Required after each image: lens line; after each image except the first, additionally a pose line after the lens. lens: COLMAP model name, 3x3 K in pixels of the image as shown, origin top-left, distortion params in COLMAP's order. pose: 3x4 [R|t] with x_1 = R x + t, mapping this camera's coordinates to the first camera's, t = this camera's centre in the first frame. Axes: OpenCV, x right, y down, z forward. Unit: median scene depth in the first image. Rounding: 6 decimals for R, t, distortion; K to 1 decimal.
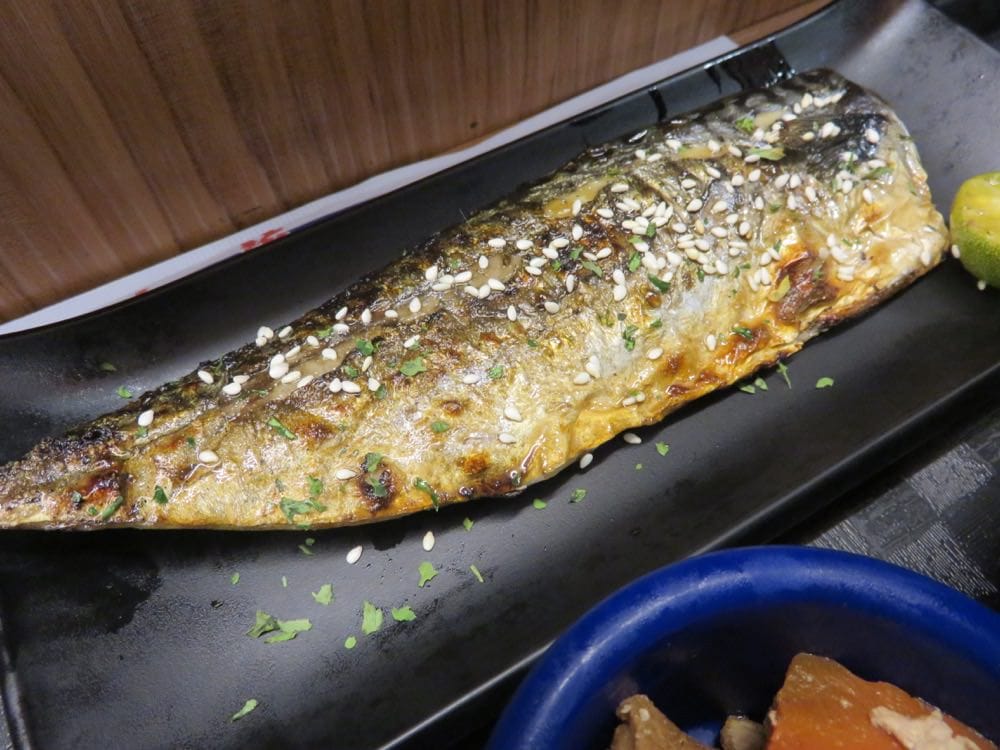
lens RADIAL K [[745.5, 0, 500.0], [0, 745.5, 375.0], [0, 0, 1]] dist [-0.000275, -0.008754]
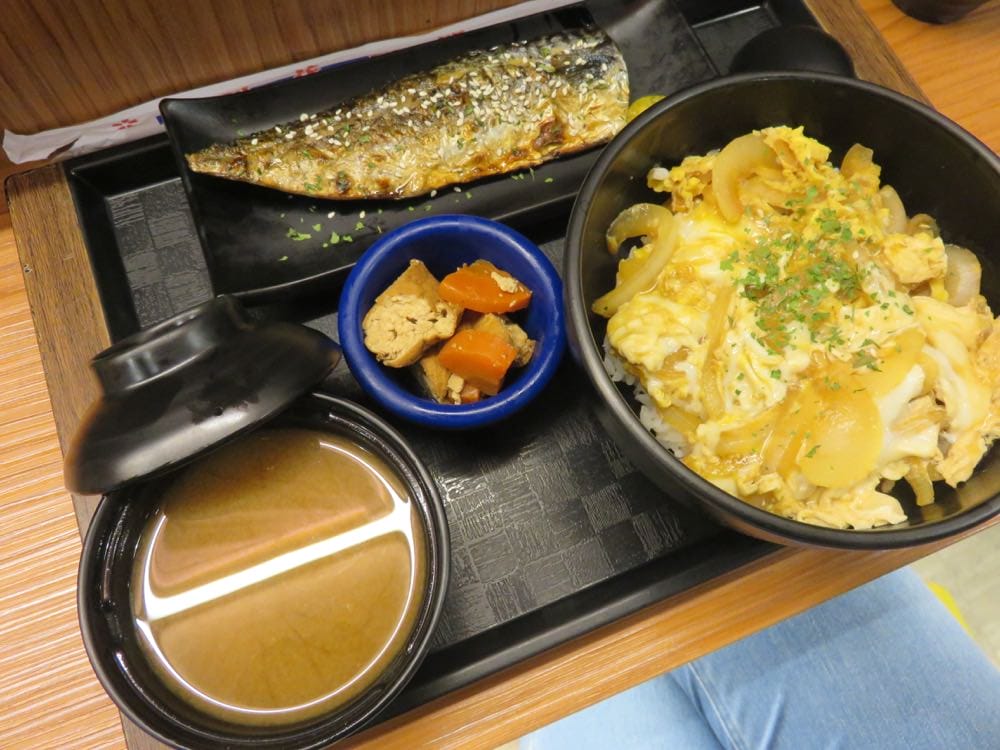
lens RADIAL K [[745.5, 0, 500.0], [0, 745.5, 375.0], [0, 0, 1]] dist [-0.000275, -0.008754]
pose [[0.986907, 0.161150, 0.006765, 0.391935], [-0.159466, 0.968581, 0.190847, 0.183815], [0.024203, -0.189426, 0.981597, -1.391668]]
